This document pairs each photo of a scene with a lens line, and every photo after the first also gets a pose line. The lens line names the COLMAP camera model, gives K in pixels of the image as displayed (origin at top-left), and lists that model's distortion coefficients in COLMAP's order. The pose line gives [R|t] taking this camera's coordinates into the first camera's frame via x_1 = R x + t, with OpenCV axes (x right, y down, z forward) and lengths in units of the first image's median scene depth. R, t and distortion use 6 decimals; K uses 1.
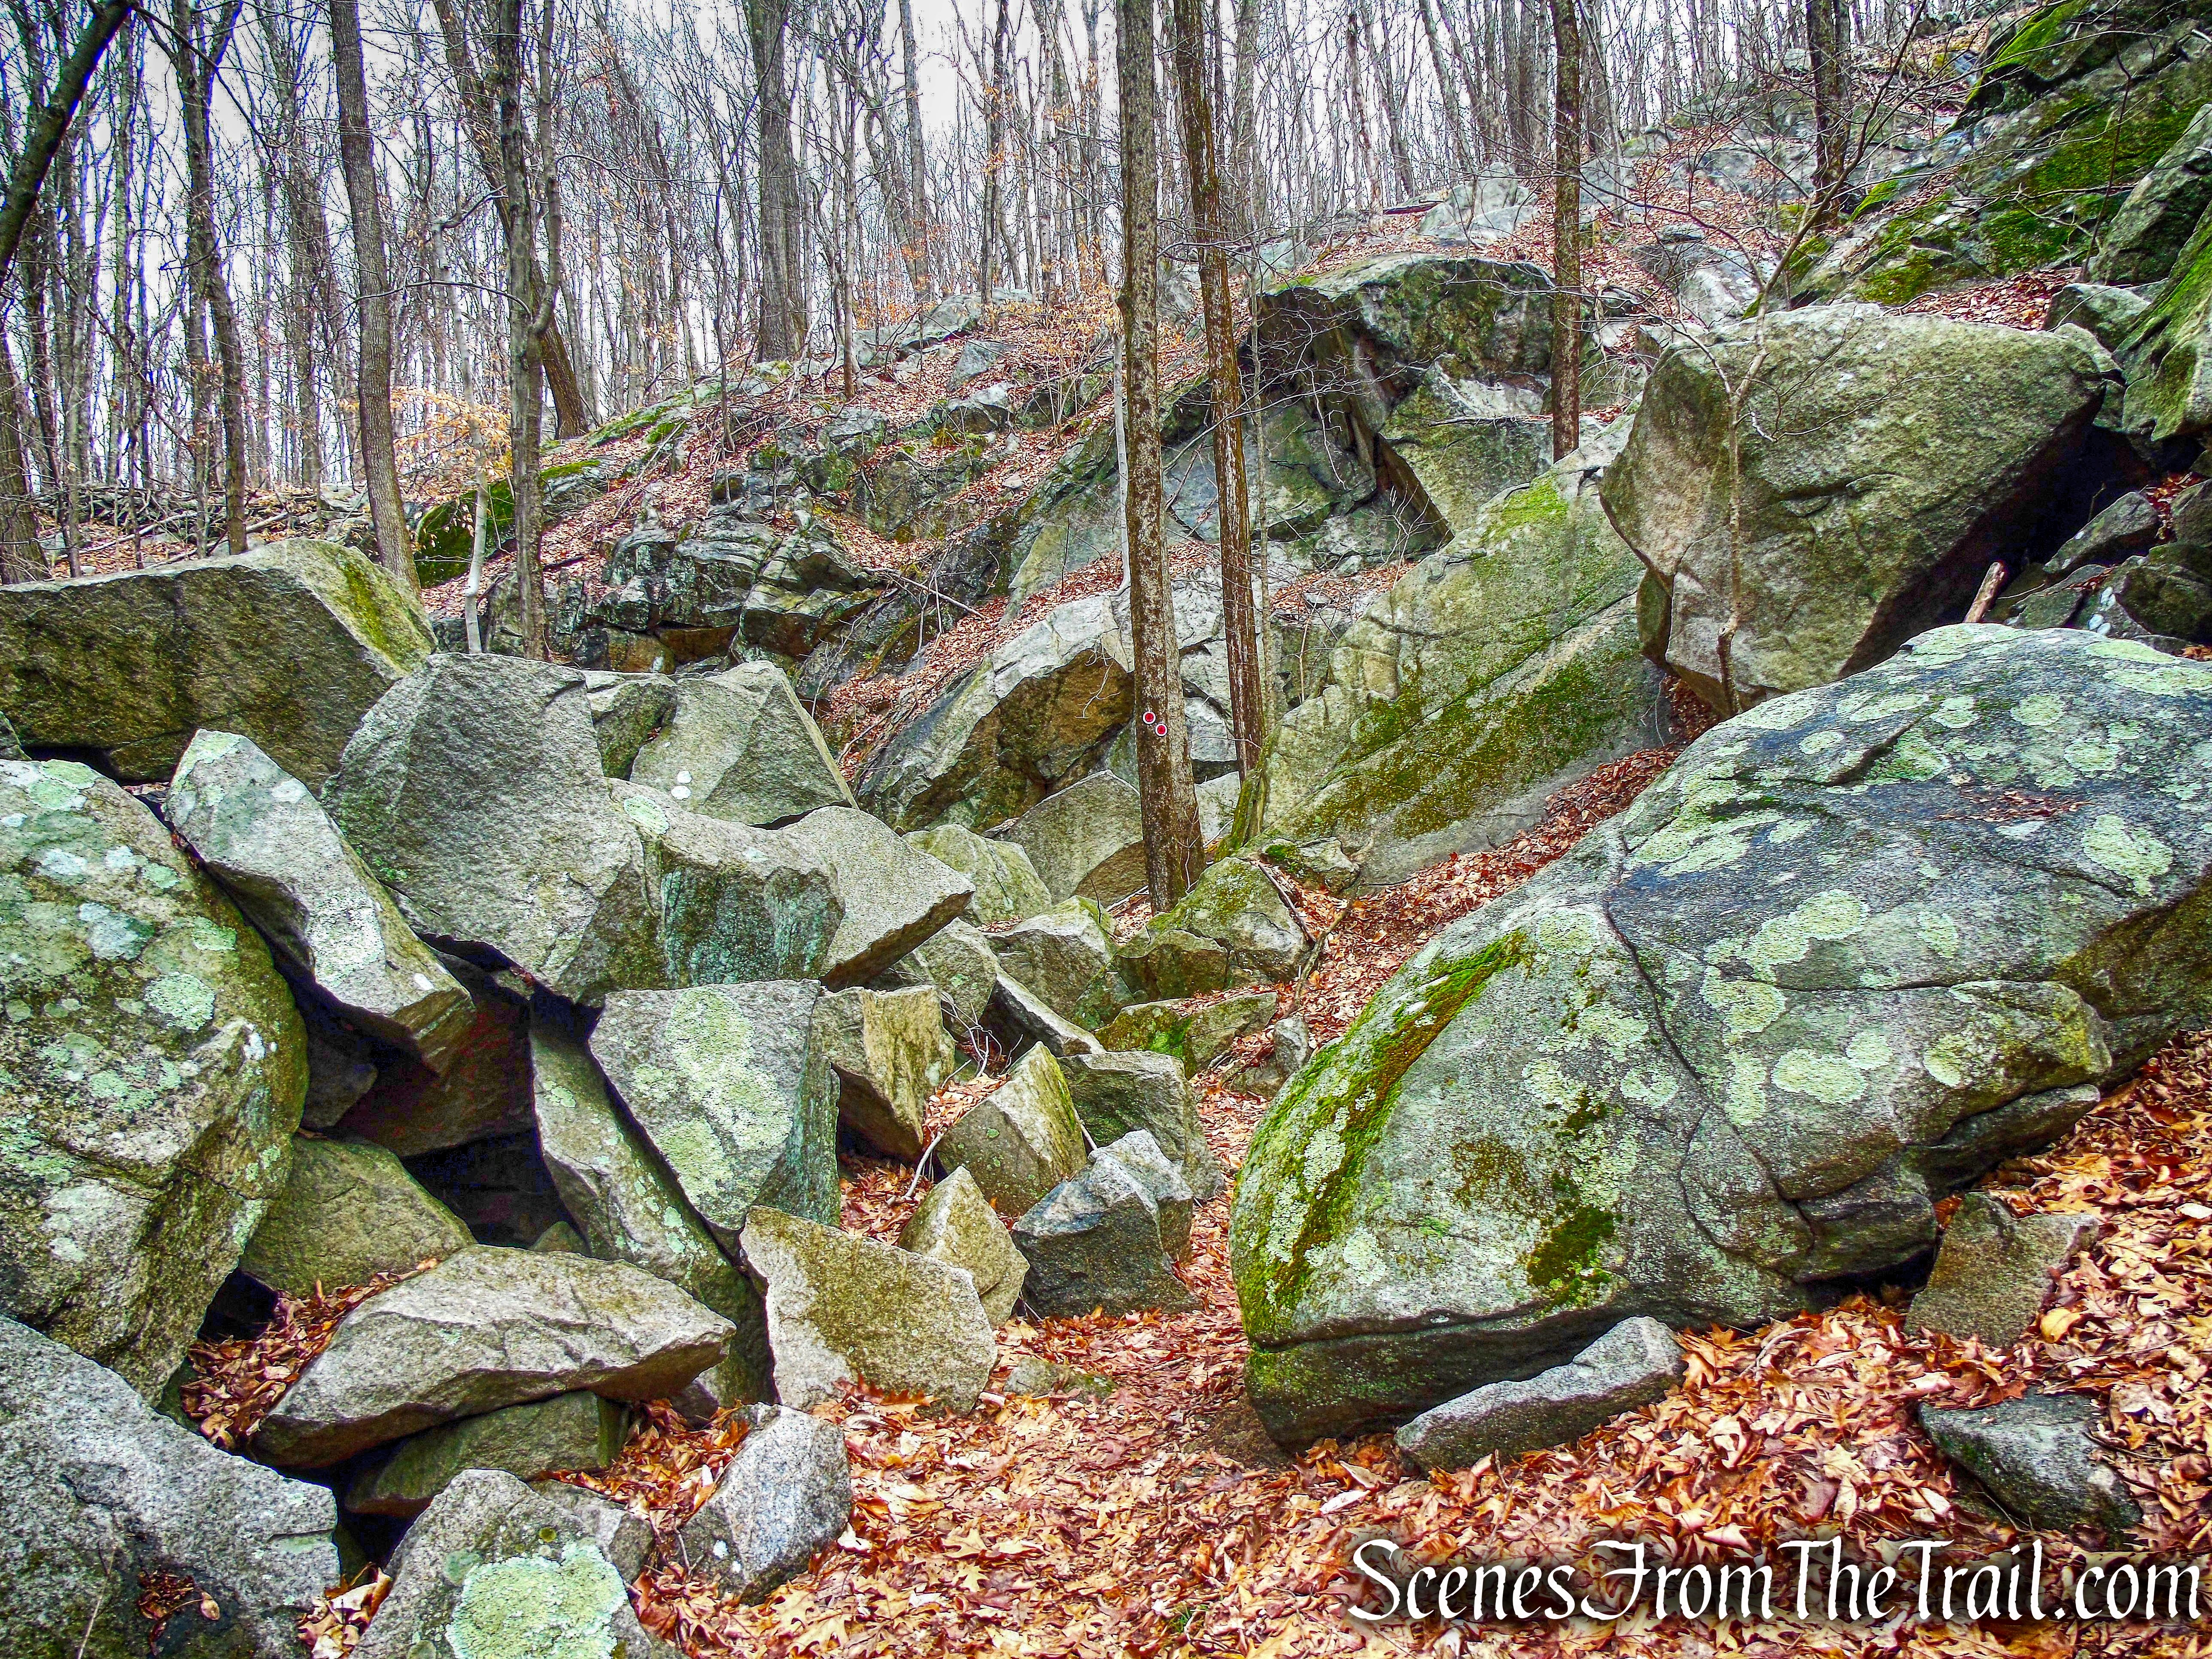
lens RADIAL K [[1647.3, 0, 1107.1], [0, 1647.3, 827.7], [0, 0, 1]] dist [-0.035131, 0.010425]
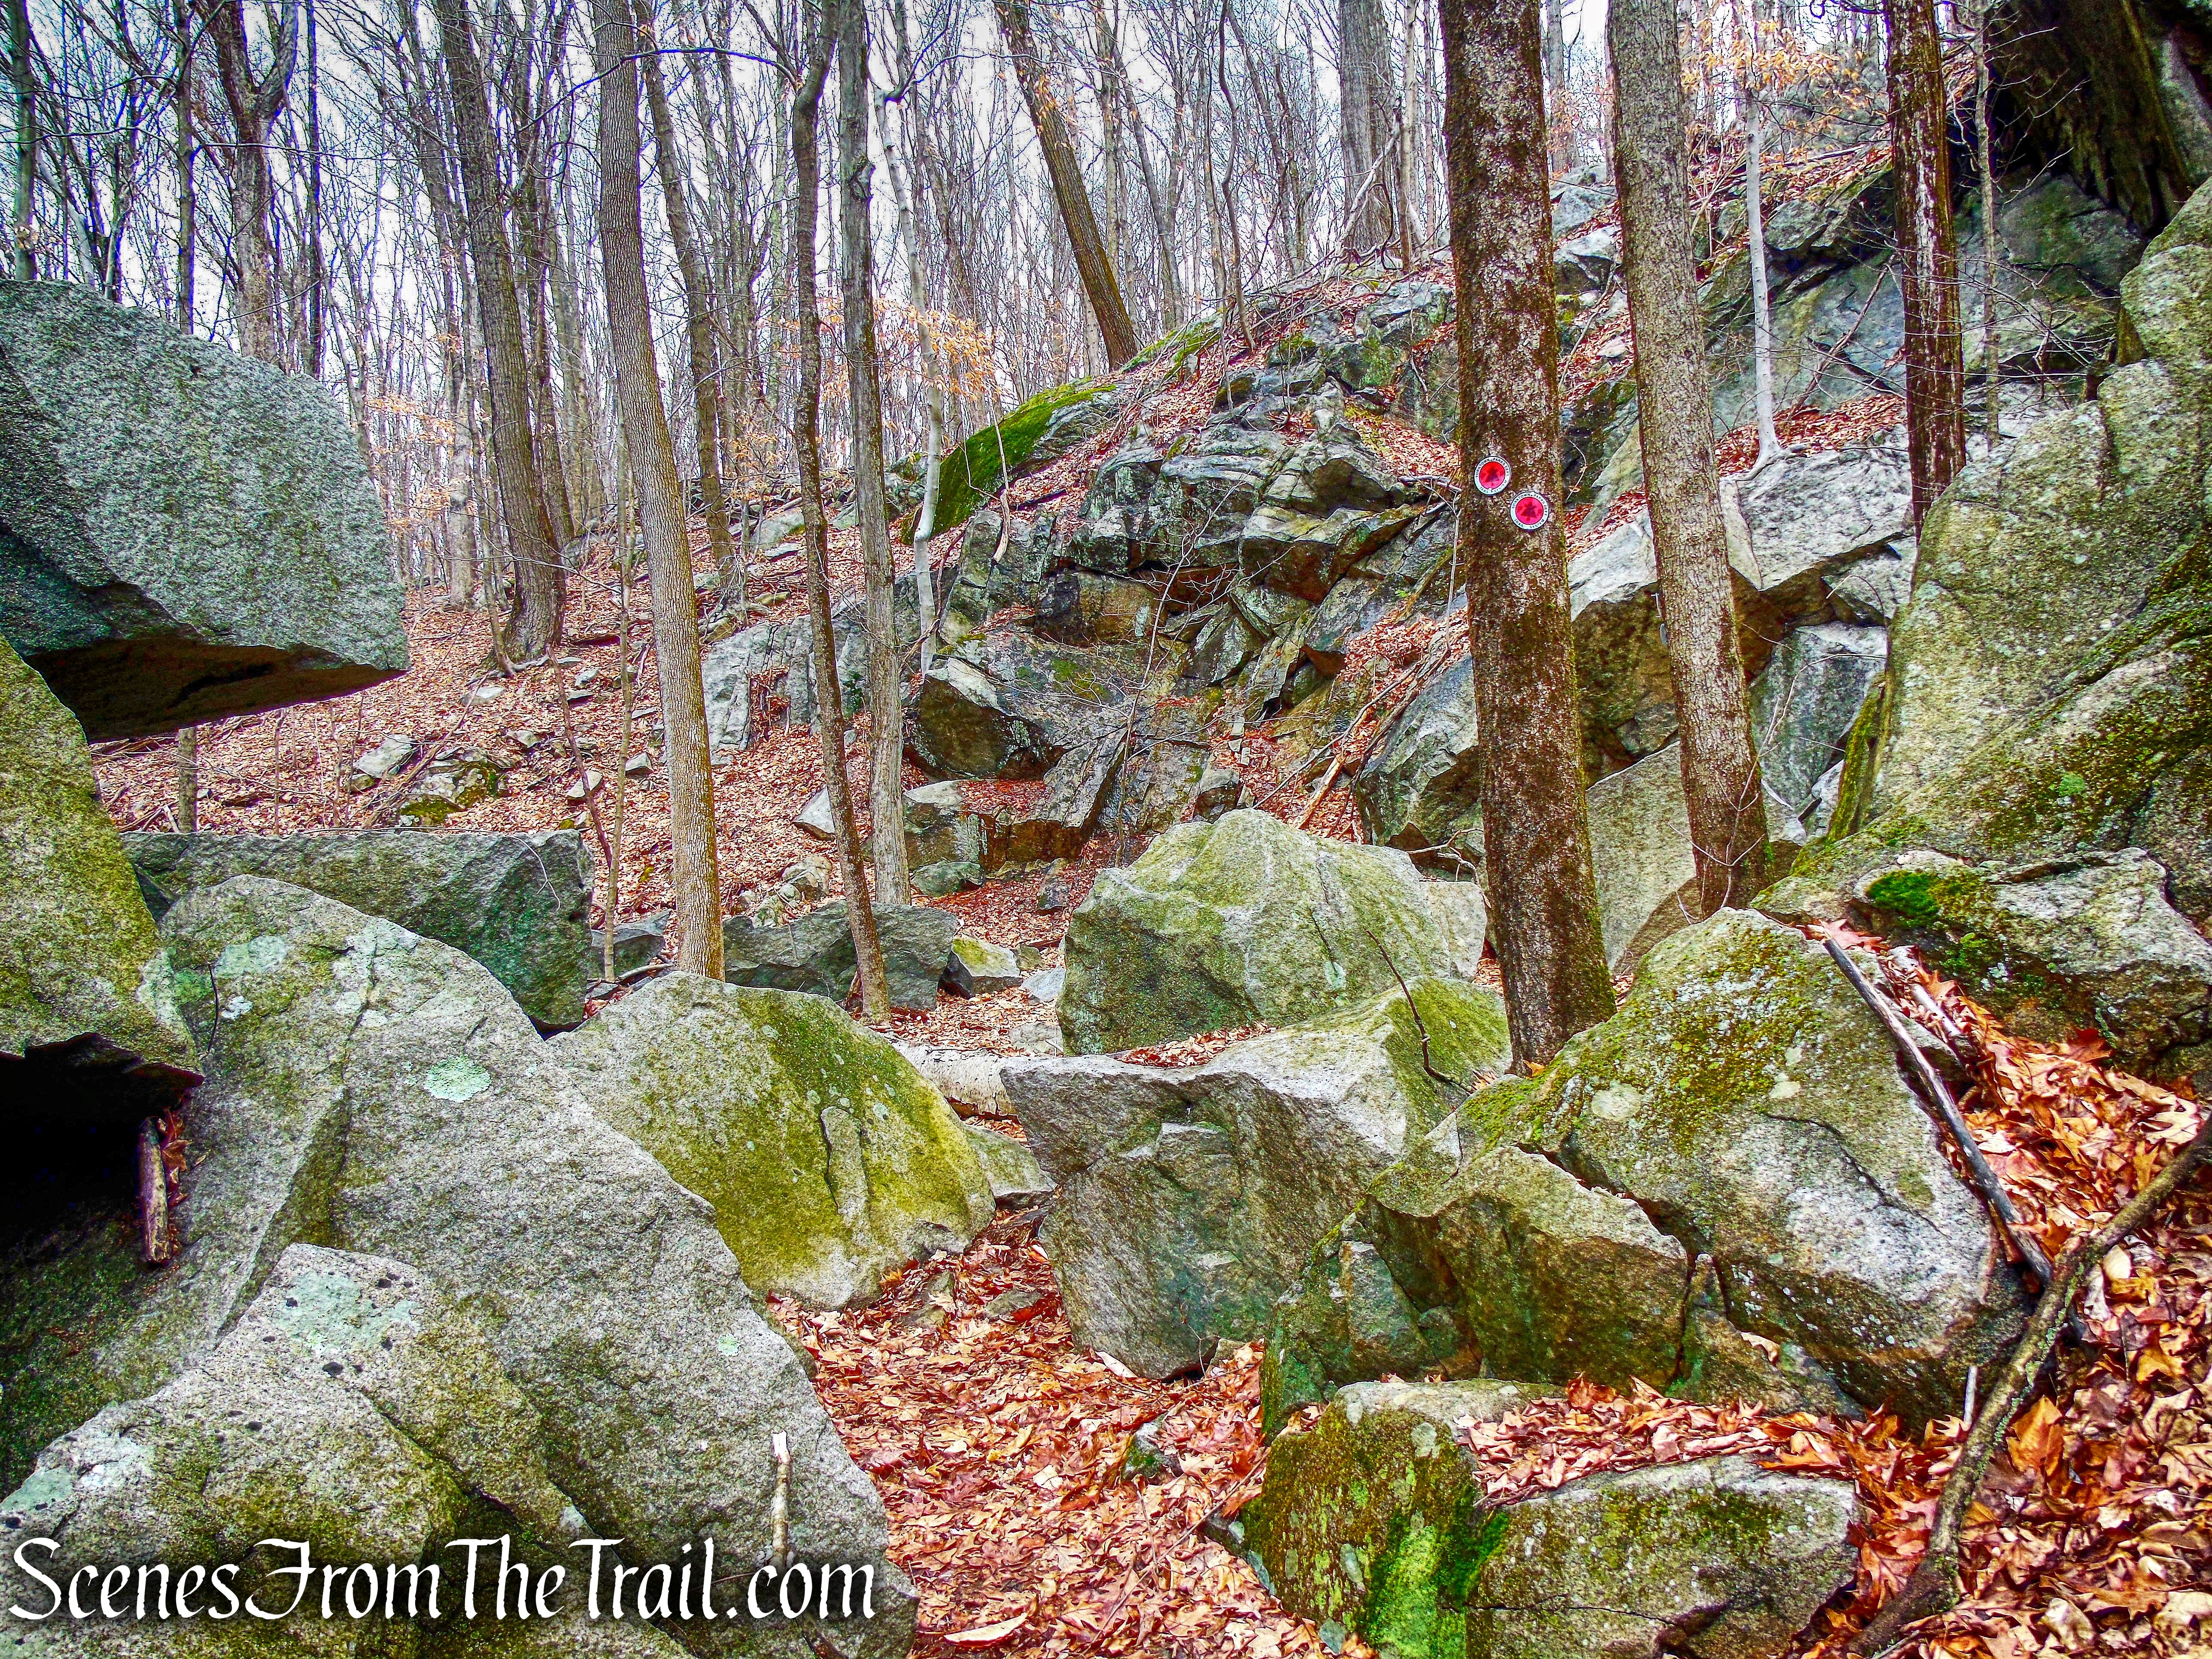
lens RADIAL K [[1647.3, 0, 1104.9], [0, 1647.3, 831.4], [0, 0, 1]] dist [-0.035131, 0.010425]
pose [[0.914290, 0.010963, -0.404911, 0.034964], [-0.009786, 0.999940, 0.004976, 0.001410], [0.404941, -0.000587, 0.914343, 0.263832]]
